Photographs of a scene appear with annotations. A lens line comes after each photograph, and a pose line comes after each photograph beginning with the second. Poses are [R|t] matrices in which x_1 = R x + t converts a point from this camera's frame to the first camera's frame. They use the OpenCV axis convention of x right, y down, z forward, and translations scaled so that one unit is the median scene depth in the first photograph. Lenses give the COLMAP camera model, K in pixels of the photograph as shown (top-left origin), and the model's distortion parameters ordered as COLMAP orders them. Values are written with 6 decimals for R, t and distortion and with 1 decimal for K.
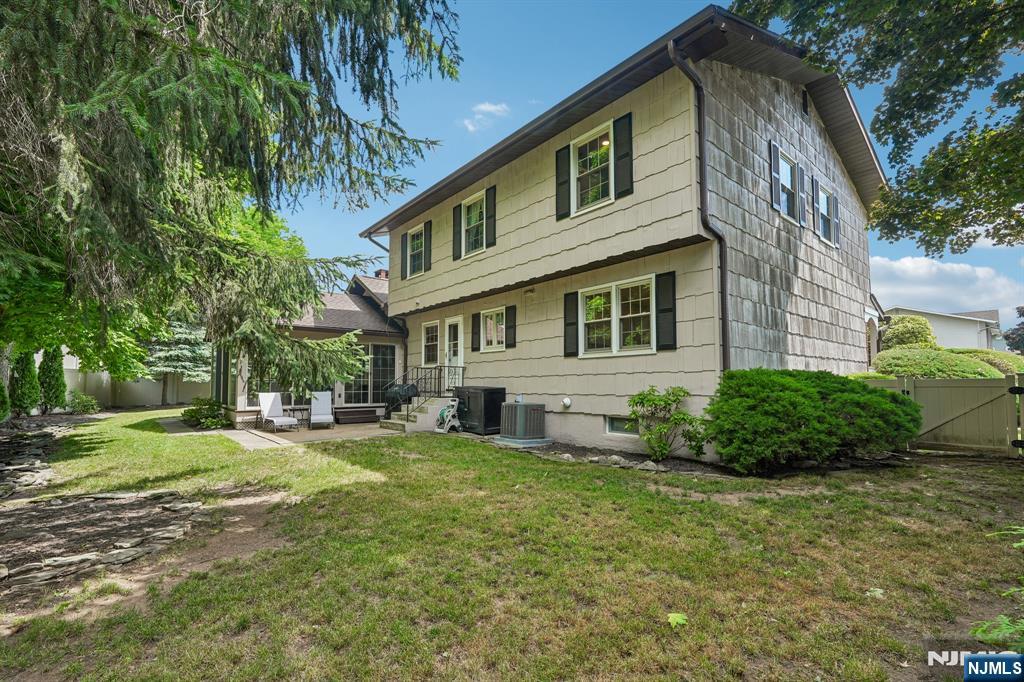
lens RADIAL K [[464.6, 0, 511.6], [0, 464.6, 350.9], [0, 0, 1]] dist [-0.000421, 0.000409]
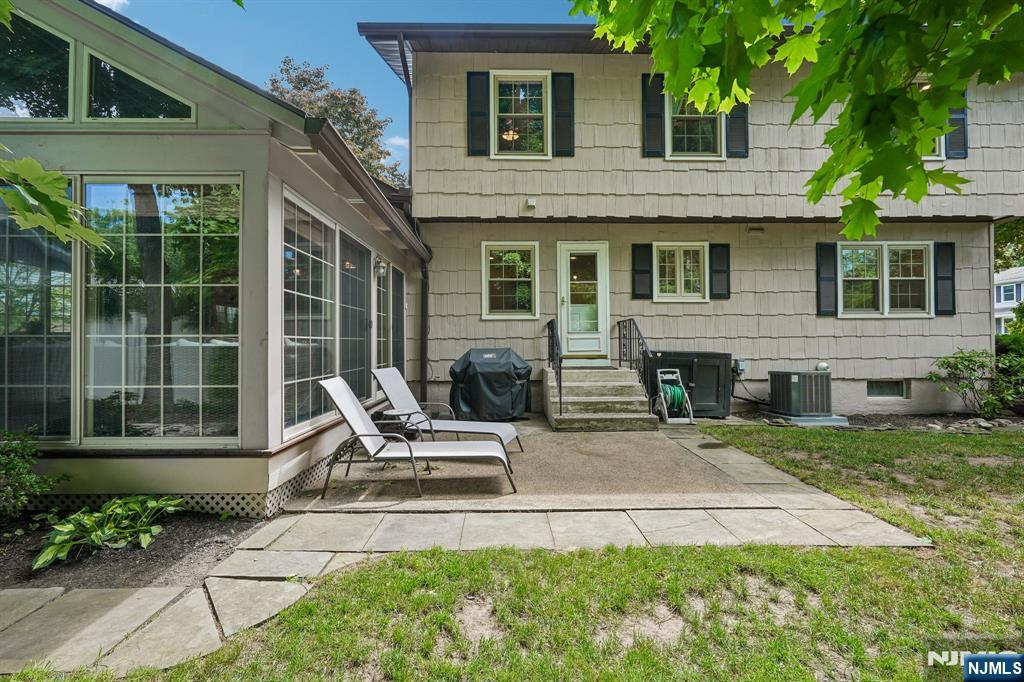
lens RADIAL K [[386.8, 0, 512.0], [0, 386.8, 341.0], [0, 0, 1]] dist [0.001163, 0.000170]
pose [[0.639311, 0.017410, 0.768751, -0.648286], [-0.056613, 0.998096, 0.024476, 0.060447], [-0.766861, -0.059169, 0.639079, 0.776553]]
